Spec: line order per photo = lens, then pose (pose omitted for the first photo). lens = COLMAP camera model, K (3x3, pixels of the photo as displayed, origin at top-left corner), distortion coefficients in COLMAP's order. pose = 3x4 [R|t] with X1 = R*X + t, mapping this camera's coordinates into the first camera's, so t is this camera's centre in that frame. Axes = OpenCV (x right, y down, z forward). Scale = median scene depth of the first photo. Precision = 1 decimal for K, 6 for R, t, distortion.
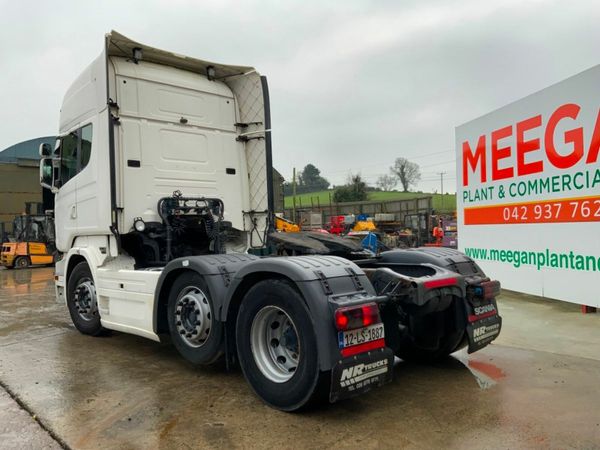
lens RADIAL K [[492.6, 0, 300.0], [0, 492.6, 225.0], [0, 0, 1]] dist [0.110127, -0.205502]
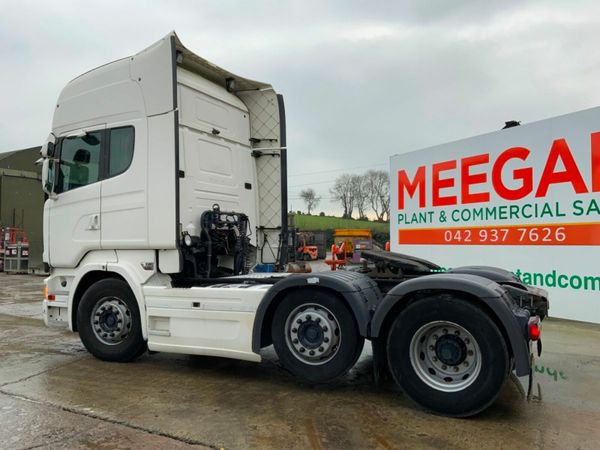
lens RADIAL K [[492.6, 0, 300.0], [0, 492.6, 225.0], [0, 0, 1]] dist [0.110127, -0.205502]
pose [[0.943327, 0.033988, 0.330118, -0.363570], [-0.023931, 0.999119, -0.034482, 0.000179], [-0.330999, 0.024628, 0.943309, 0.039091]]
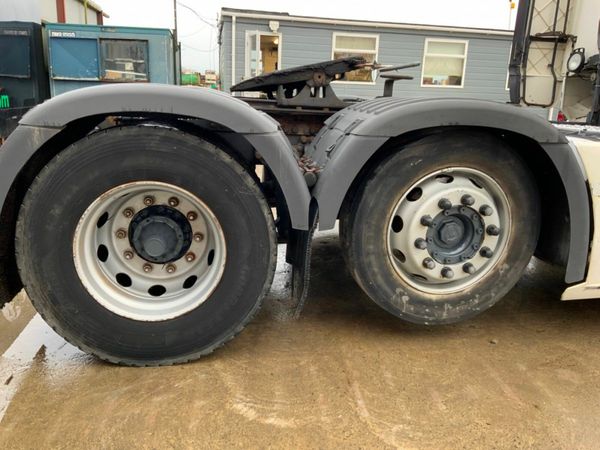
lens RADIAL K [[492.6, 0, 300.0], [0, 492.6, 225.0], [0, 0, 1]] dist [0.110127, -0.205502]
pose [[-0.596729, 0.203290, -0.776265, 0.346674], [-0.017058, 0.963945, 0.265553, 0.032492], [0.802262, 0.171705, -0.571746, 0.938411]]
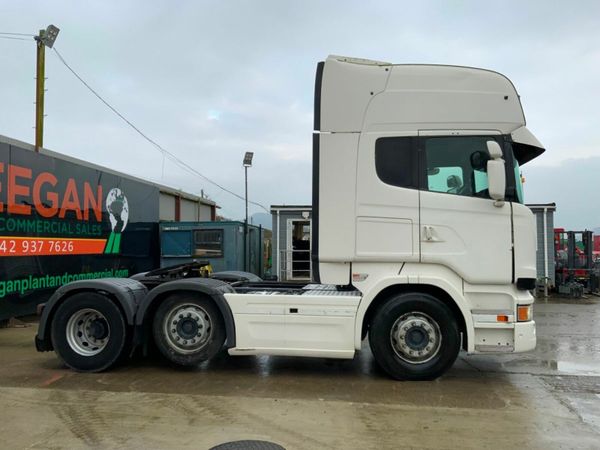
lens RADIAL K [[492.6, 0, 300.0], [0, 492.6, 225.0], [0, 0, 1]] dist [0.110127, -0.205502]
pose [[-0.795738, -0.004548, -0.605623, 0.413288], [0.025287, 0.998850, -0.040726, -0.015735], [0.605112, -0.047722, -0.794708, 1.594469]]
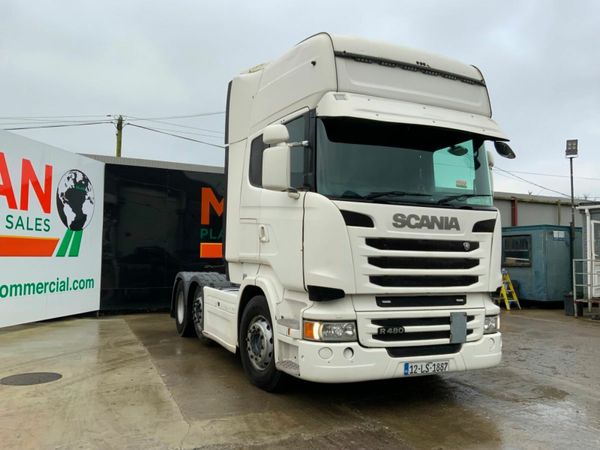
lens RADIAL K [[492.6, 0, 300.0], [0, 492.6, 225.0], [0, 0, 1]] dist [0.110127, -0.205502]
pose [[-0.939064, 0.032354, 0.342216, -0.479343], [0.005533, 0.996854, -0.079062, 0.015421], [-0.343698, -0.072351, -0.936289, 1.756208]]
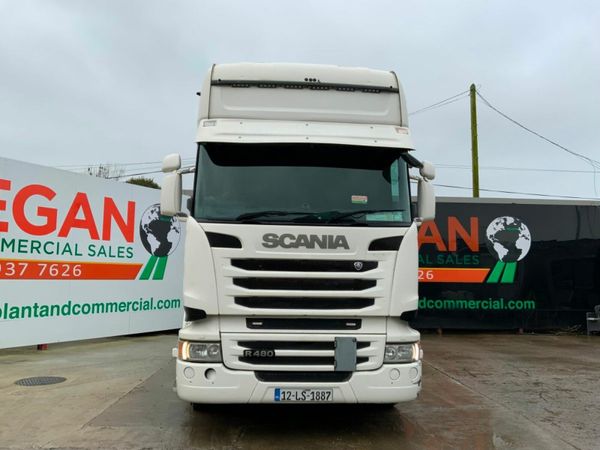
lens RADIAL K [[492.6, 0, 300.0], [0, 492.6, 225.0], [0, 0, 1]] dist [0.110127, -0.205502]
pose [[-0.762438, 0.083124, 0.641700, -0.793455], [0.000372, 0.991770, -0.128028, 0.020268], [-0.647061, -0.097375, -0.756194, 1.578277]]
